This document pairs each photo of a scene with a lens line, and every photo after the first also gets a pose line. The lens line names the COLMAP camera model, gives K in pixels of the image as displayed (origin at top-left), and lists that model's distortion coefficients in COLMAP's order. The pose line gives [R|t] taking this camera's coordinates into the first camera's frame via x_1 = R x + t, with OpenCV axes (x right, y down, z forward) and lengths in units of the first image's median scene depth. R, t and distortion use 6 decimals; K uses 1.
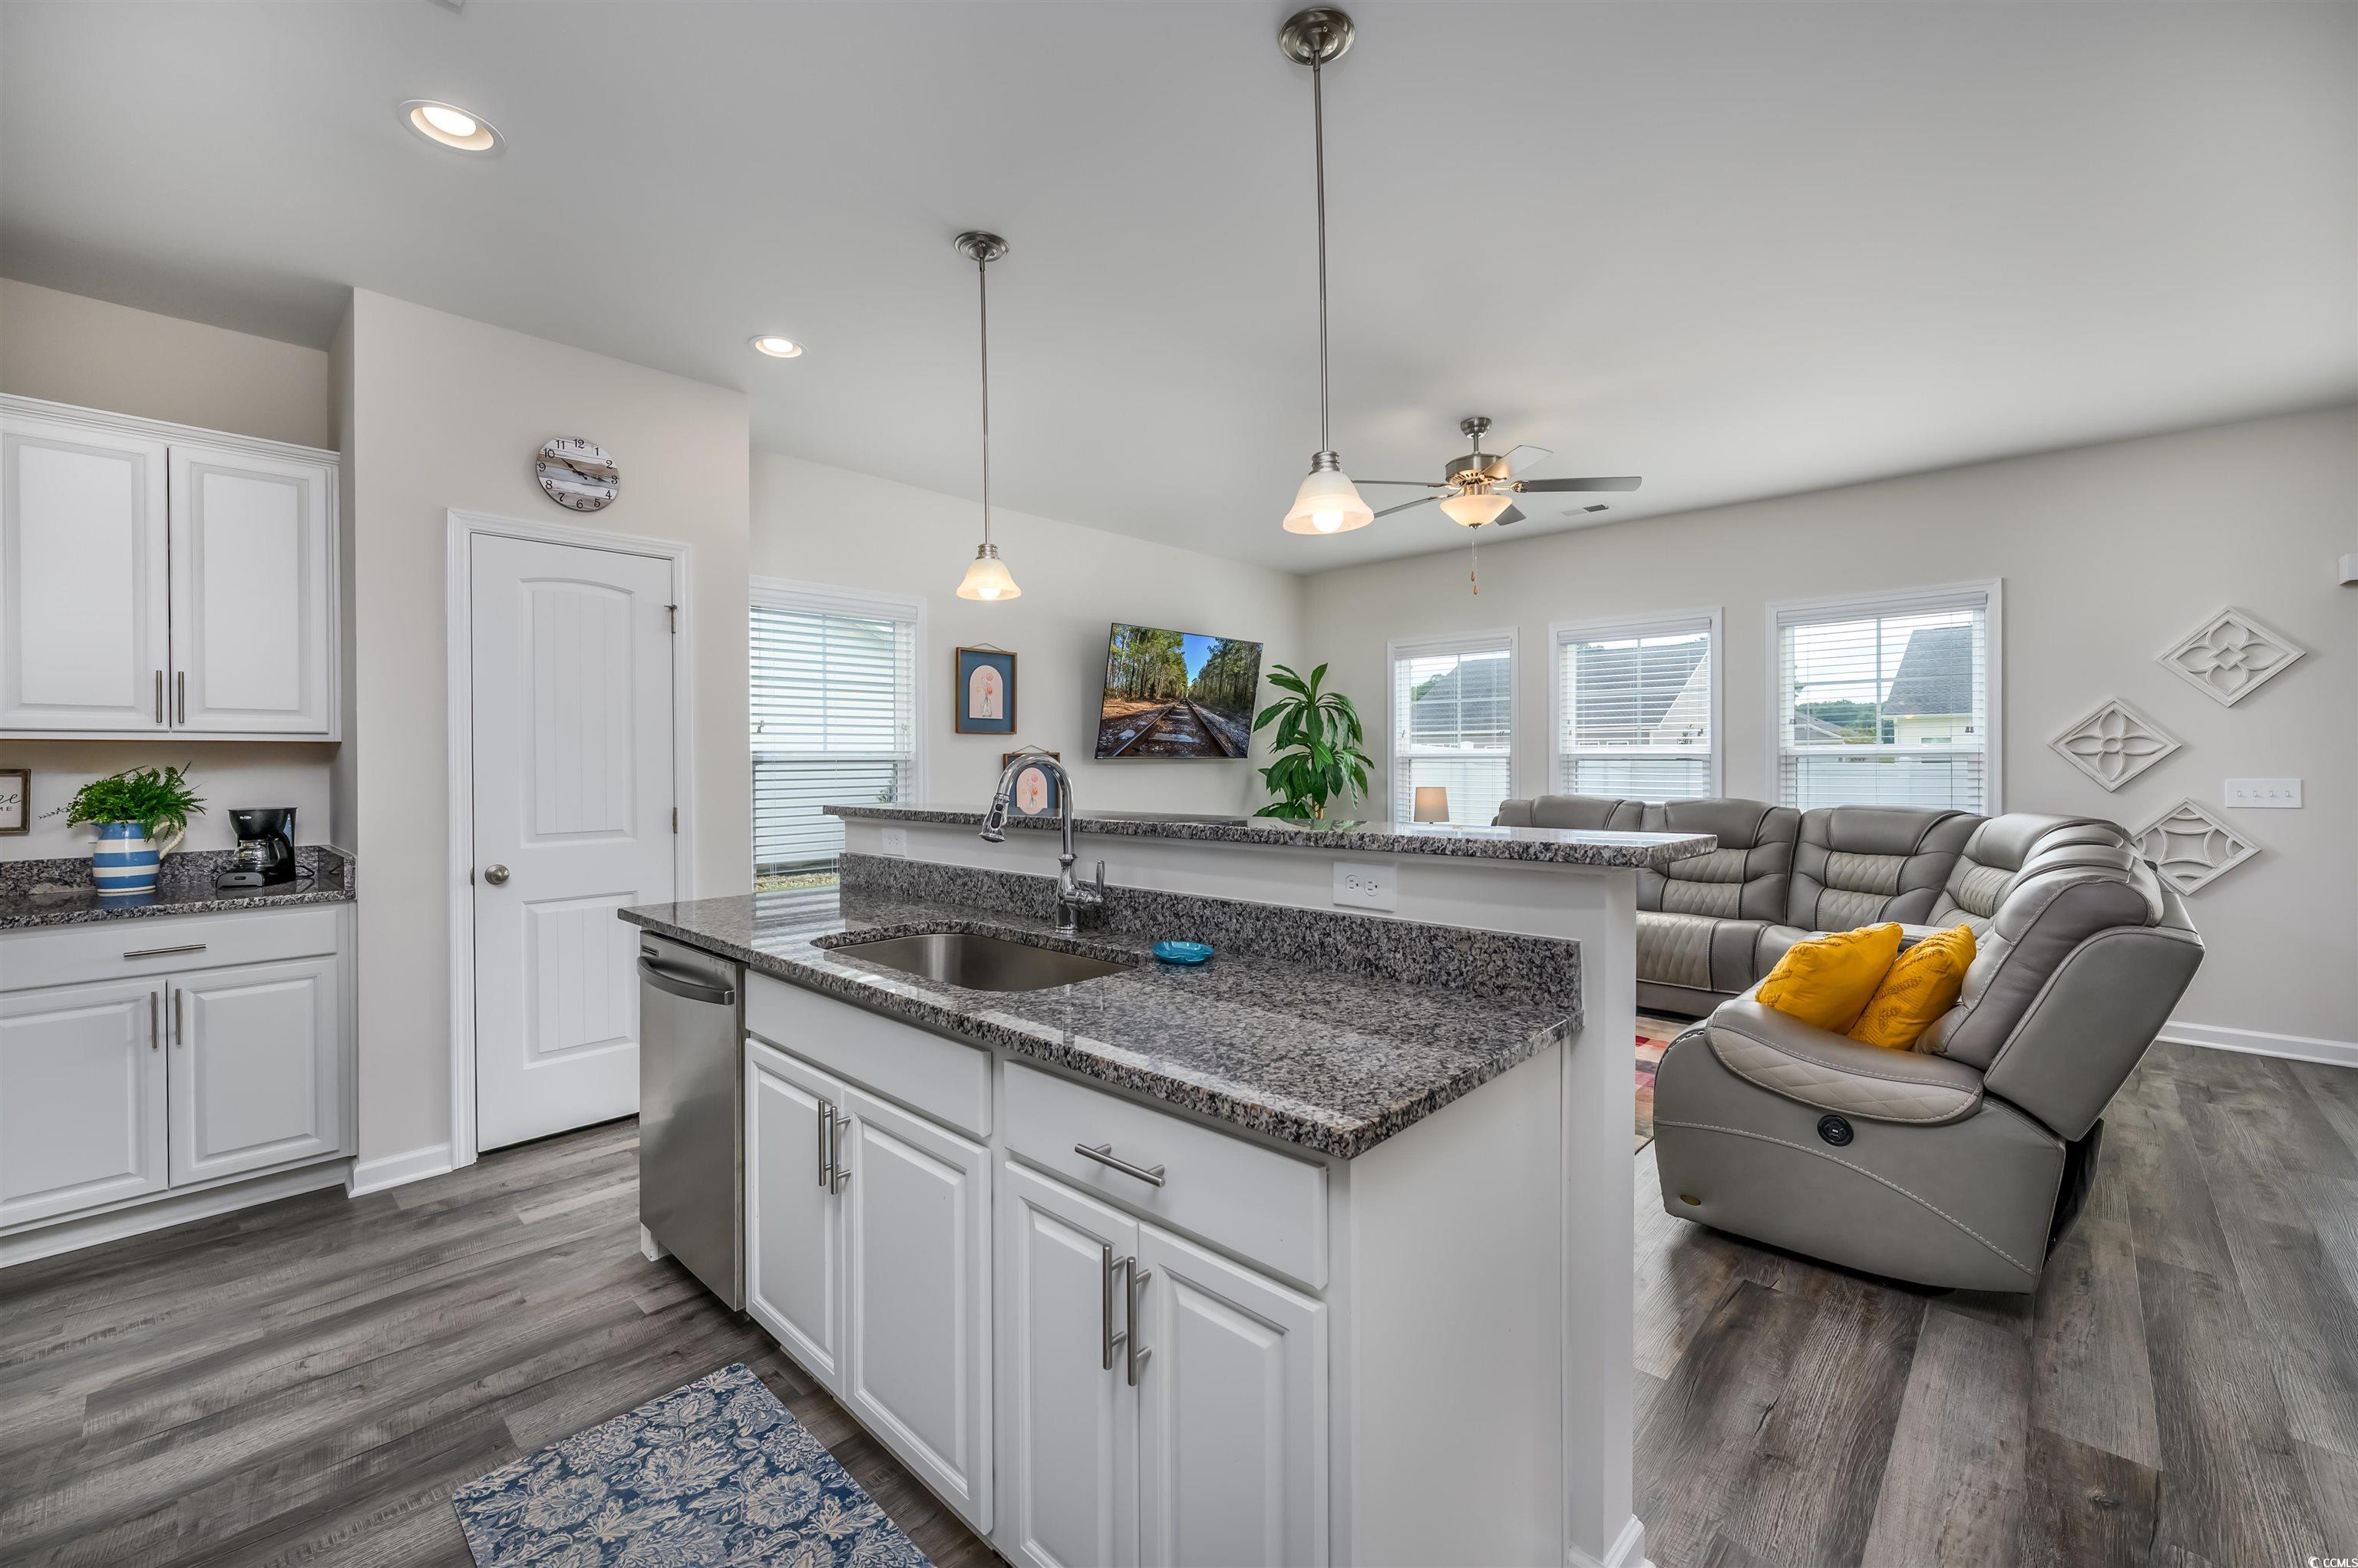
lens RADIAL K [[947.4, 0, 1177.7], [0, 947.4, 756.2], [0, 0, 1]] dist [-0.001293, -0.000058]
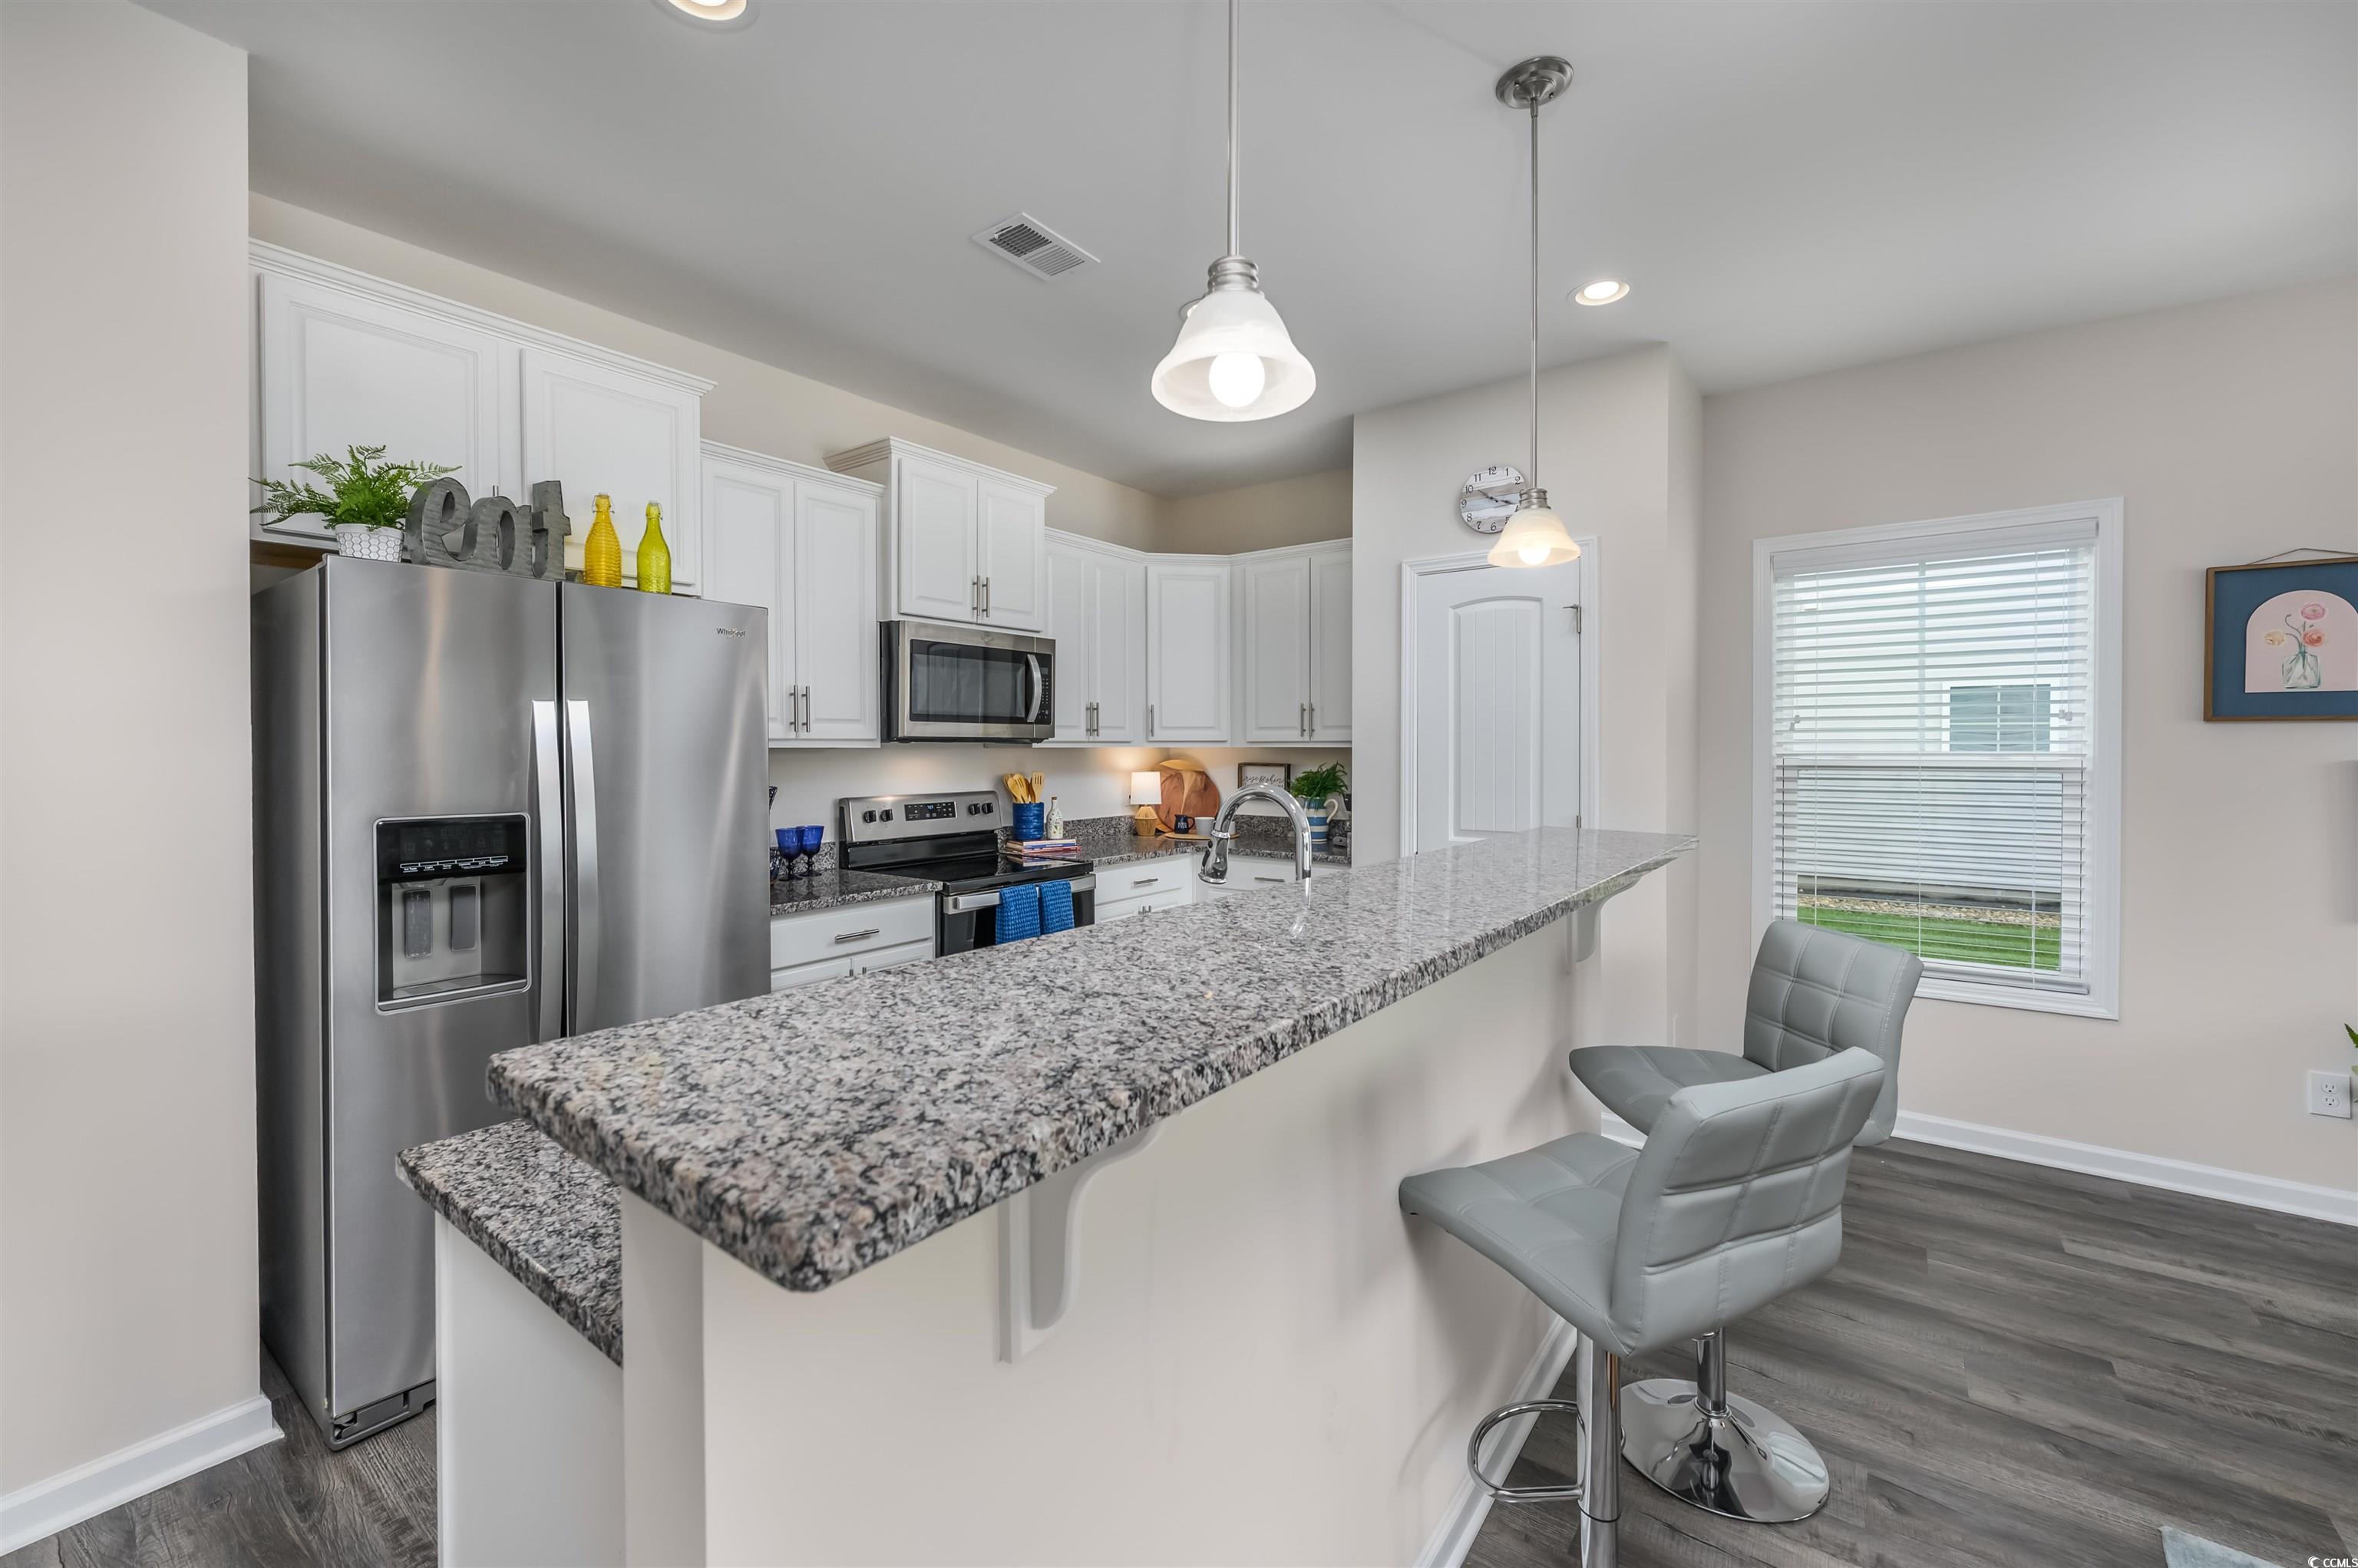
lens RADIAL K [[947.4, 0, 1177.7], [0, 947.4, 756.2], [0, 0, 1]] dist [-0.001293, -0.000058]
pose [[0.107812, 0.015608, -0.994049, 0.456600], [0.003828, 0.999863, 0.016115, -0.027305], [0.994164, -0.005543, 0.107737, 0.593186]]
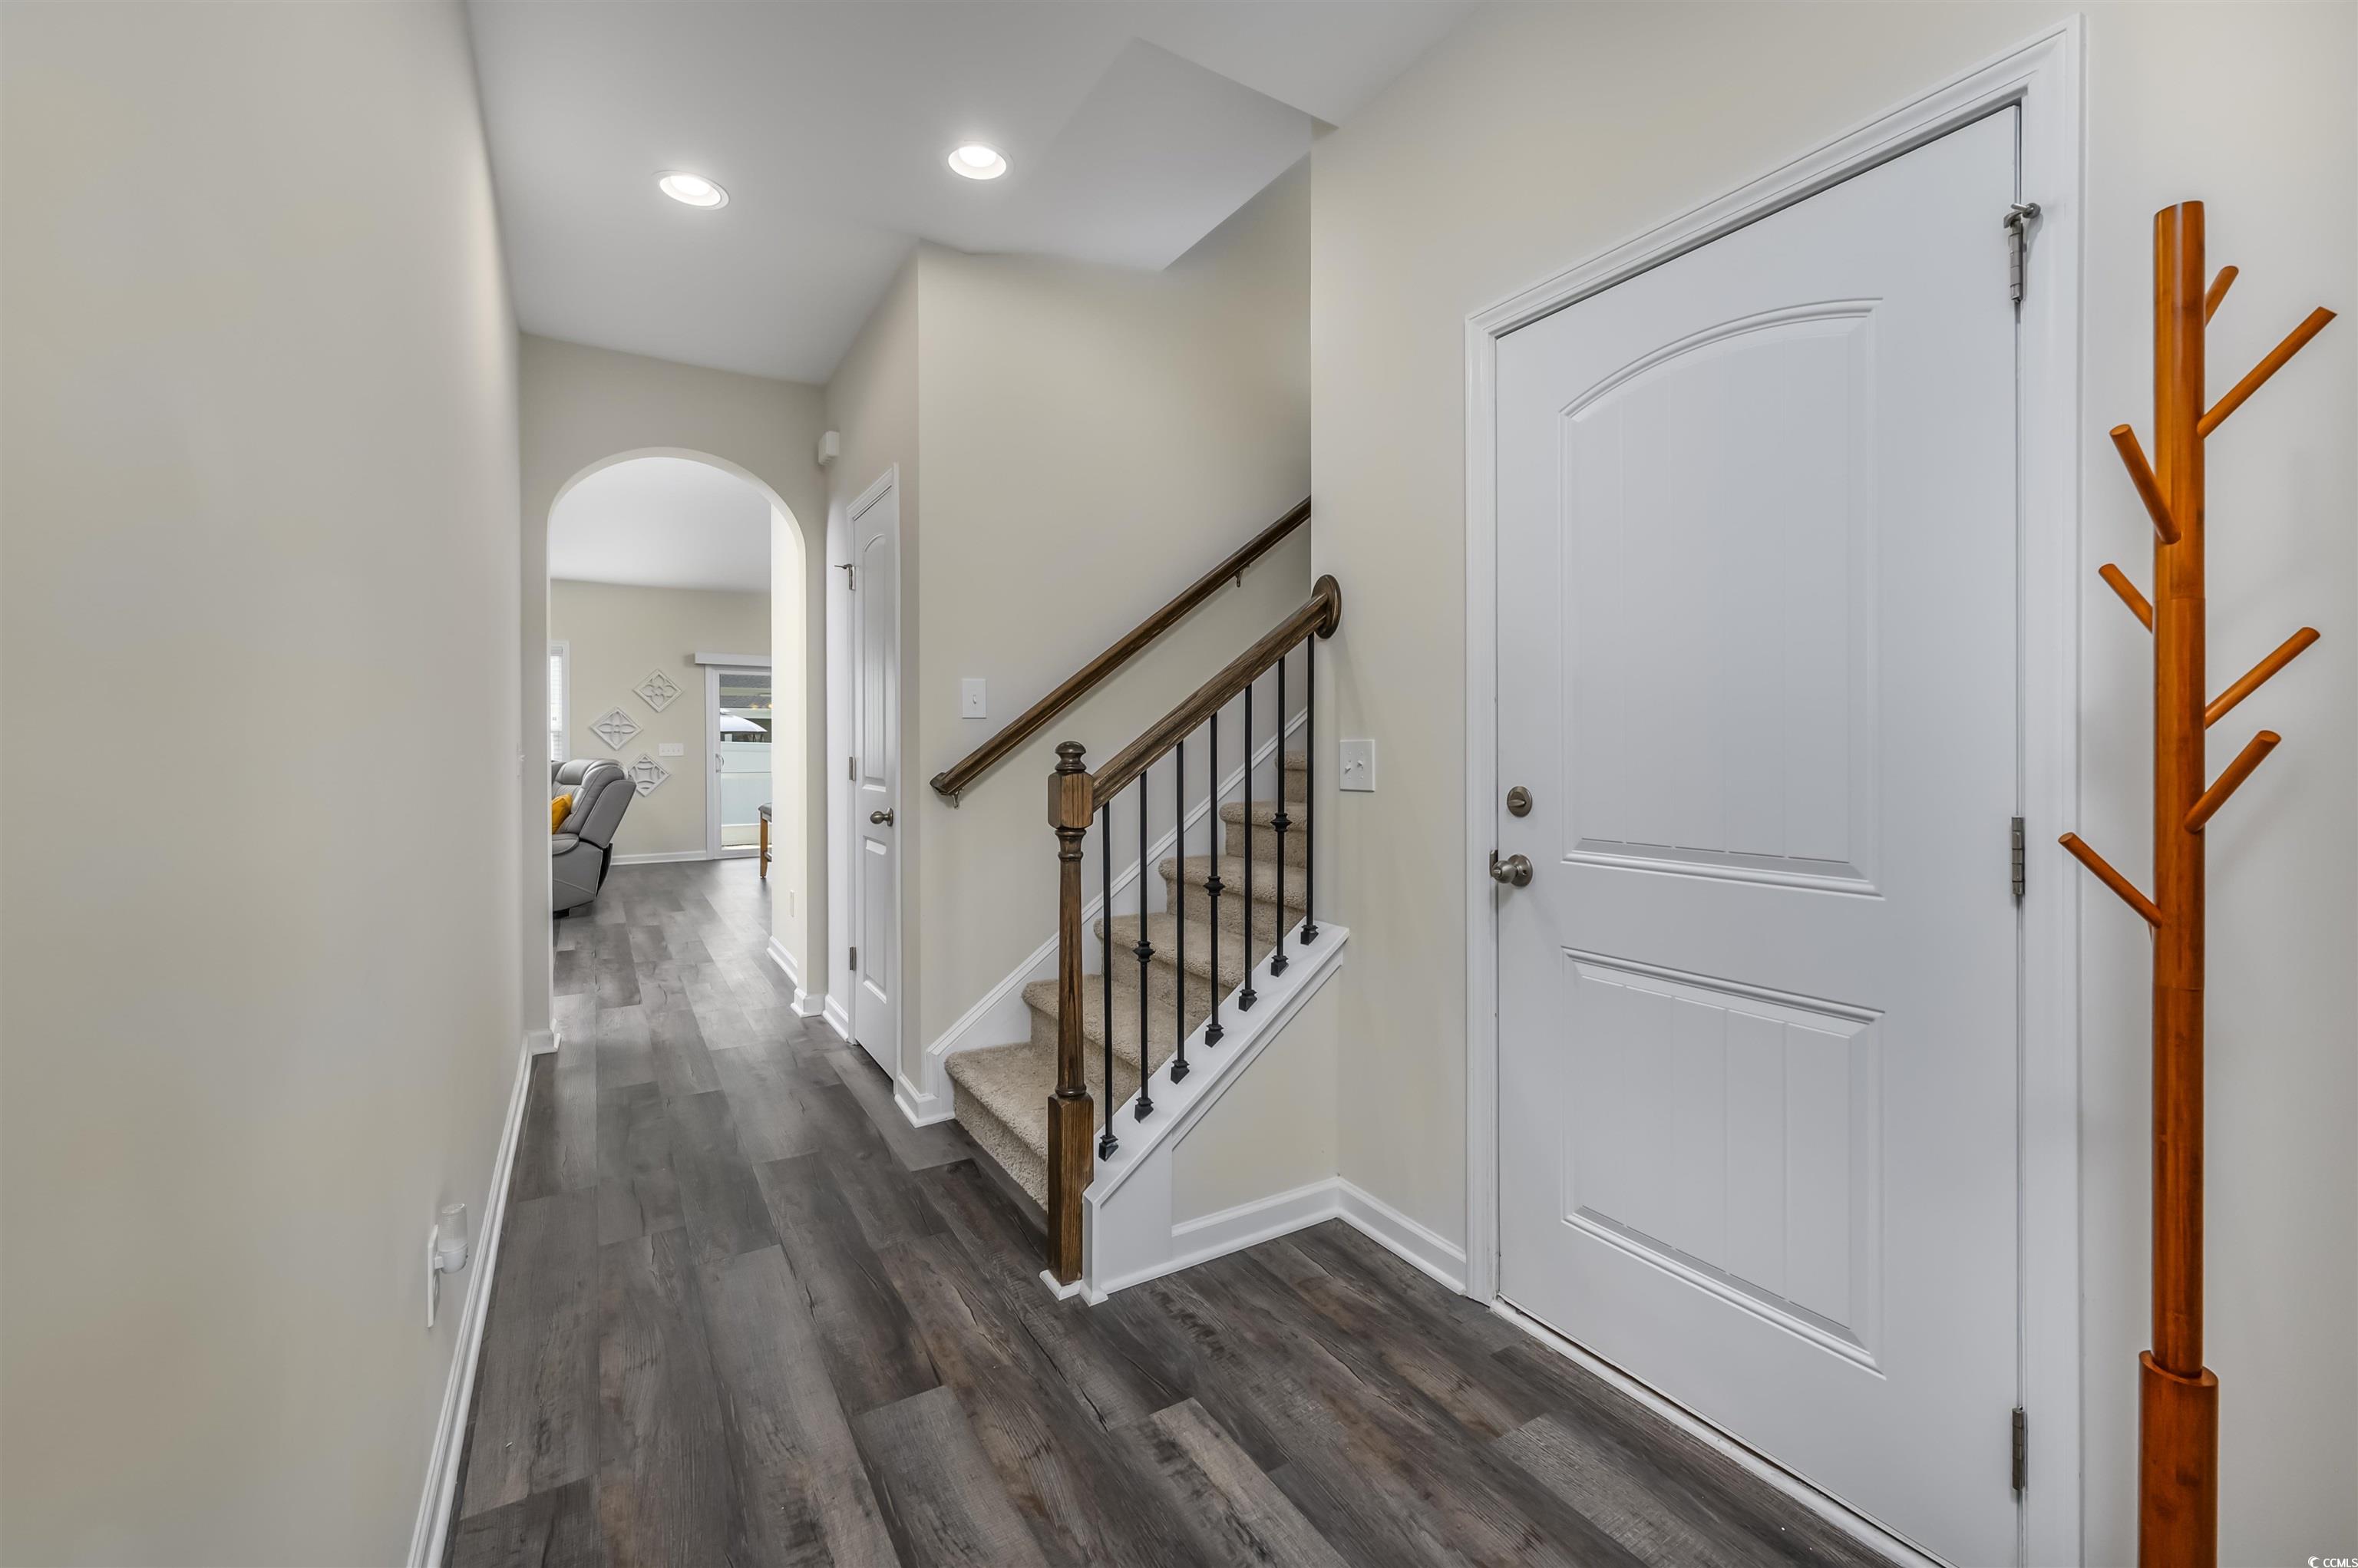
lens RADIAL K [[947.4, 0, 1177.7], [0, 947.4, 756.2], [0, 0, 1]] dist [-0.001293, -0.000058]
pose [[0.256779, -0.001415, 0.966469, -0.642787], [-0.002534, 0.999995, 0.002138, 0.032044], [-0.966467, -0.002997, 0.256774, -0.660595]]
